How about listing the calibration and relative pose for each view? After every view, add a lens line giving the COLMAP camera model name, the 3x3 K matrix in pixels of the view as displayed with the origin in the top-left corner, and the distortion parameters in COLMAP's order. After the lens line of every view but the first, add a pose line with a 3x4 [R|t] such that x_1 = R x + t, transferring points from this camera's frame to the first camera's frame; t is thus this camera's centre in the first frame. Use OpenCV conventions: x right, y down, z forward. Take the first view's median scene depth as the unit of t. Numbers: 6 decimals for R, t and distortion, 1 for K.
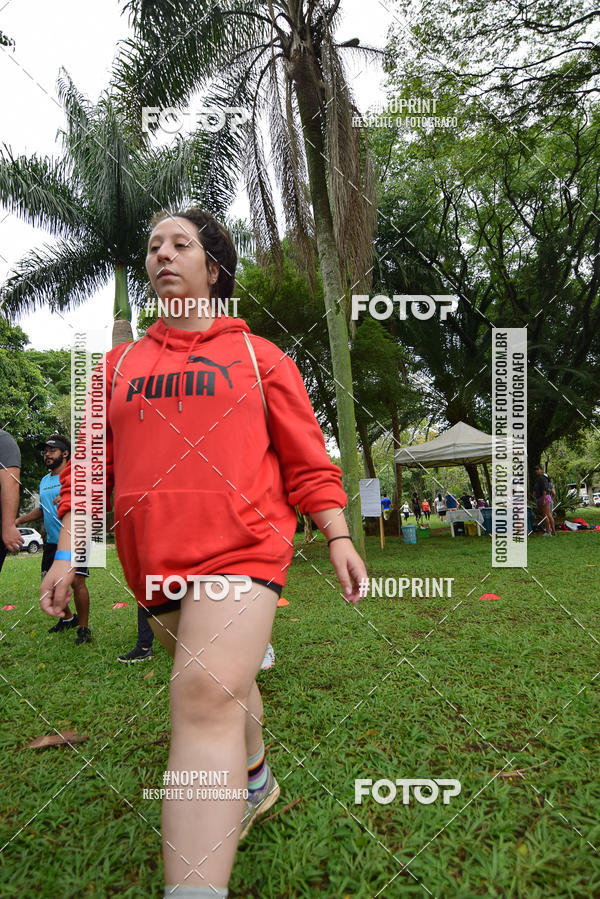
lens RADIAL K [[503.1, 0, 302.0], [0, 503.1, 454.3], [0, 0, 1]] dist [-0.007633, -0.009297]
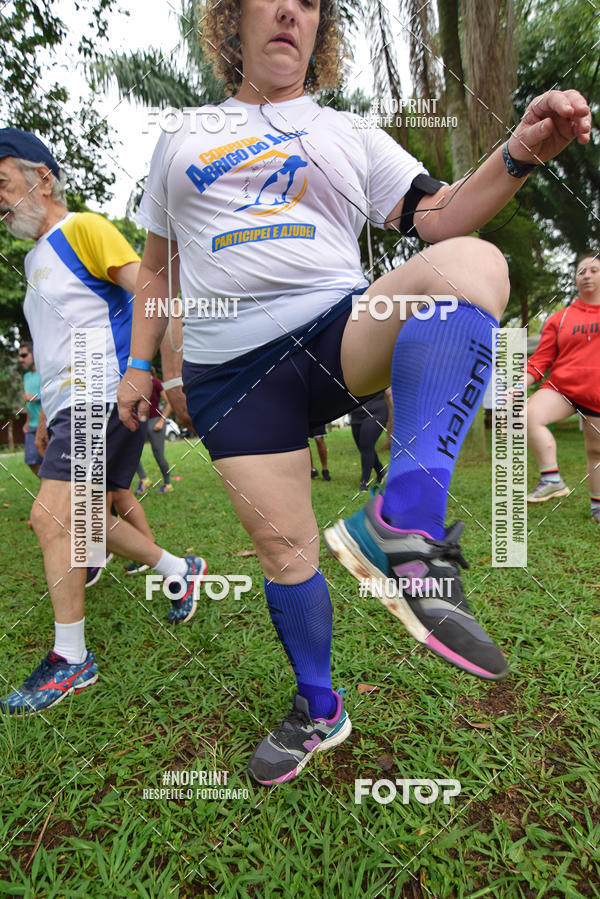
lens RADIAL K [[503.1, 0, 299.9], [0, 503.1, 453.8], [0, 0, 1]] dist [-0.007633, -0.009297]
pose [[0.974340, 0.024925, -0.223695, -0.006442], [0.021780, 0.978745, 0.203923, 0.000857], [0.224023, -0.203562, 0.953088, -0.036712]]
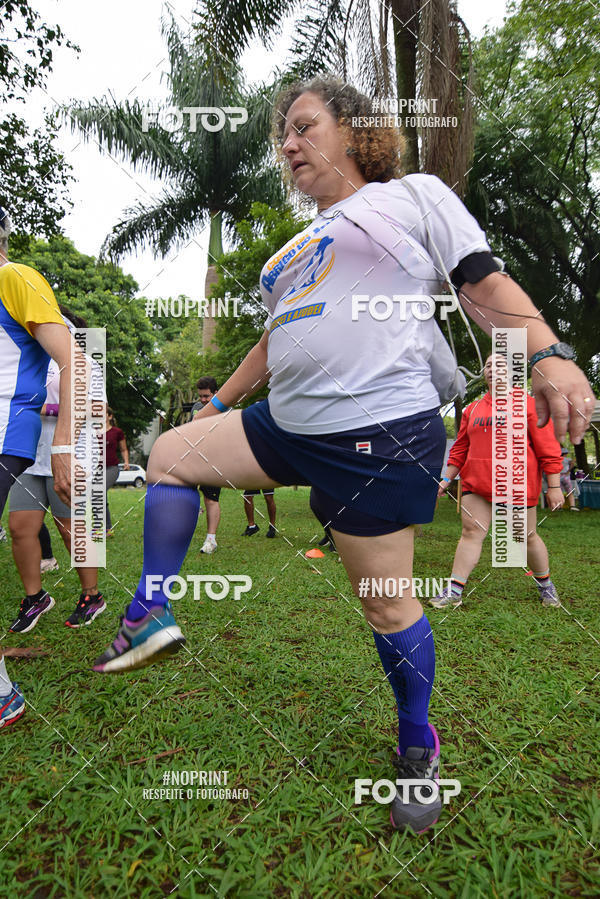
lens RADIAL K [[503.1, 0, 298.9], [0, 503.1, 454.7], [0, 0, 1]] dist [-0.007633, -0.009297]
pose [[0.978055, 0.074207, -0.194685, 0.032486], [-0.056396, 0.993832, 0.095488, 0.002921], [0.200570, -0.082413, 0.976207, 0.014710]]
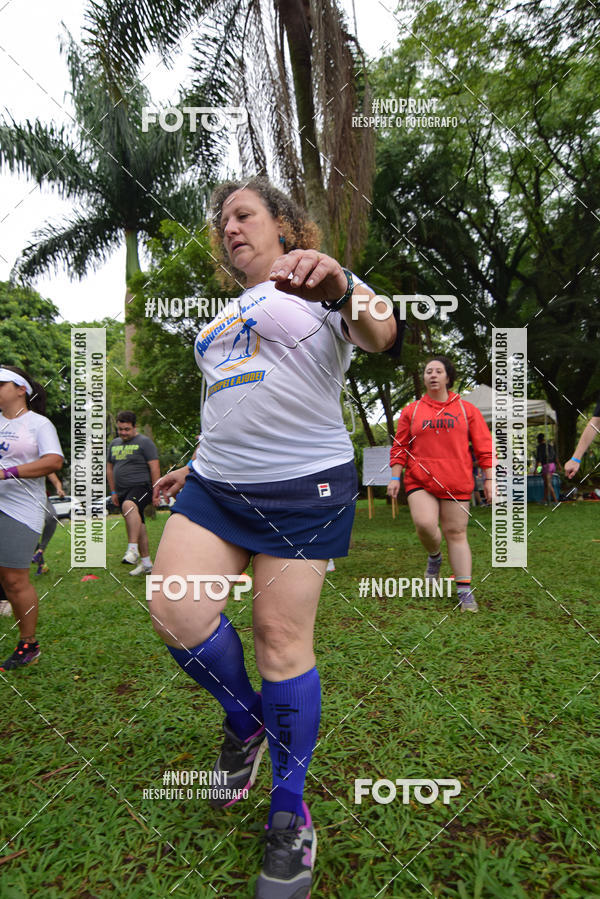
lens RADIAL K [[503.1, 0, 299.8], [0, 503.1, 454.2], [0, 0, 1]] dist [-0.007633, -0.009297]
pose [[0.996502, -0.006408, -0.083320, 0.046273], [0.011750, 0.997895, 0.063779, 0.000985], [0.082736, -0.064535, 0.994480, 0.026481]]
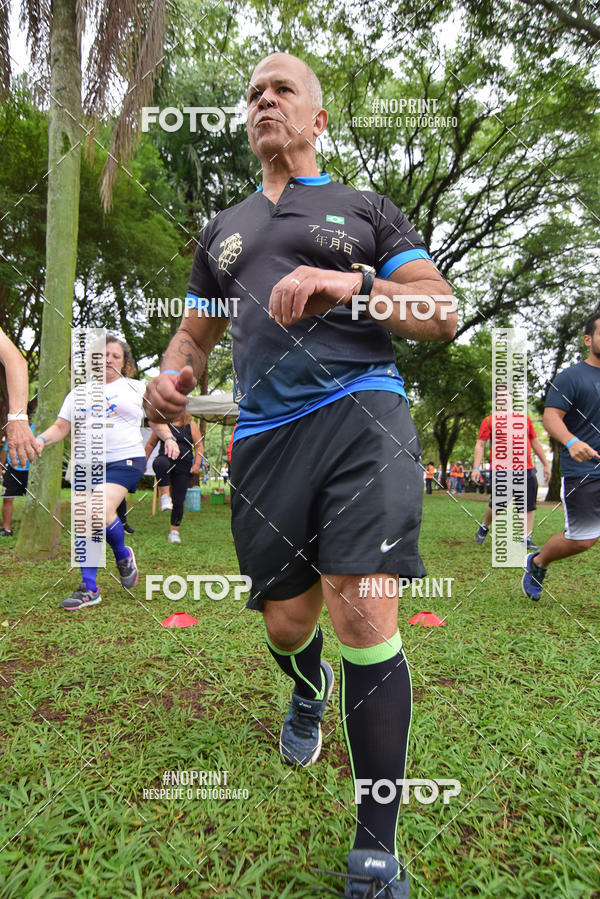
lens RADIAL K [[503.1, 0, 297.9], [0, 503.1, 455.2], [0, 0, 1]] dist [-0.007633, -0.009297]
pose [[0.944435, 0.090947, 0.315867, 0.086315], [-0.114684, 0.991745, 0.057350, 0.014406], [-0.308044, -0.090389, 0.947069, 0.124717]]
